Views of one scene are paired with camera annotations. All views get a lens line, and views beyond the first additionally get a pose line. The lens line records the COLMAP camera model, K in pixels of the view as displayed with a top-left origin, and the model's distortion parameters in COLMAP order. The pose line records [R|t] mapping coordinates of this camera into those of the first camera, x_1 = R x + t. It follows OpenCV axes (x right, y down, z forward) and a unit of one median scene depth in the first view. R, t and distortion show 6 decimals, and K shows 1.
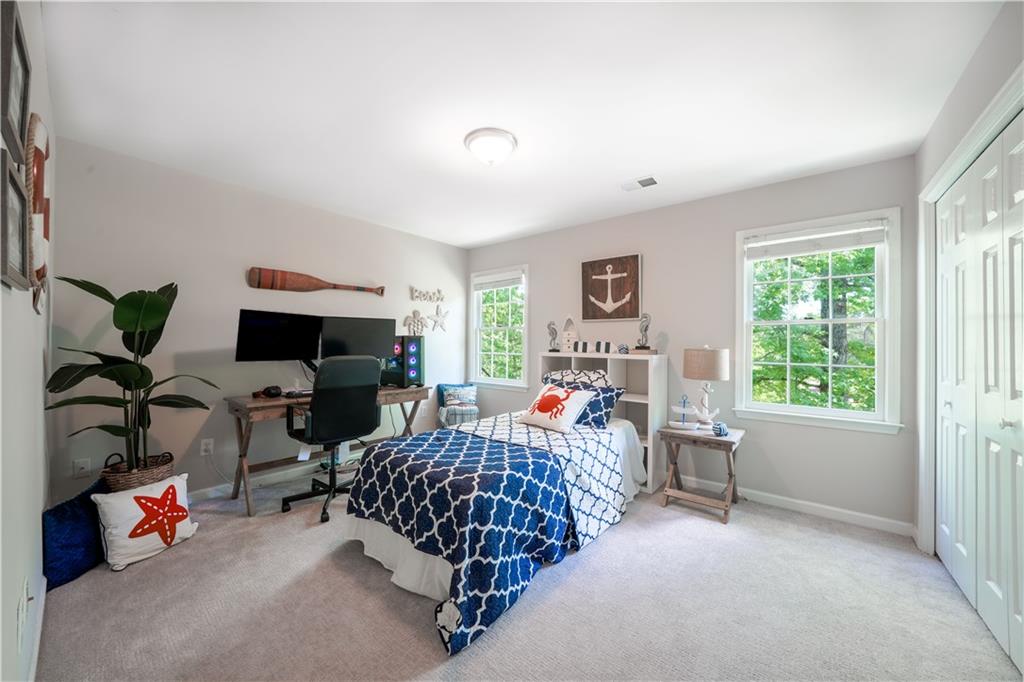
lens RADIAL K [[366.3, 0, 512.0], [0, 366.3, 341.0], [0, 0, 1]] dist [-0.025675, 0.003147]
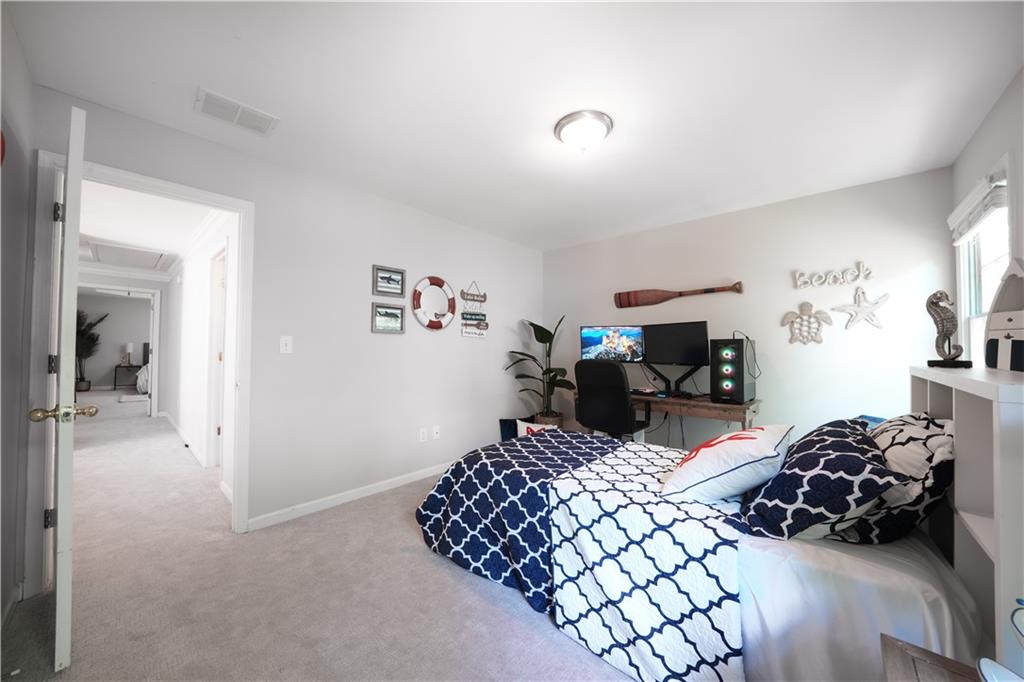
lens RADIAL K [[366.3, 0, 512.0], [0, 366.3, 341.0], [0, 0, 1]] dist [-0.025675, 0.003147]
pose [[-0.049612, -0.029204, -0.998342, 0.563041], [0.007016, 0.999538, -0.029587, 0.010244], [0.998744, -0.008472, -0.049384, 0.570758]]
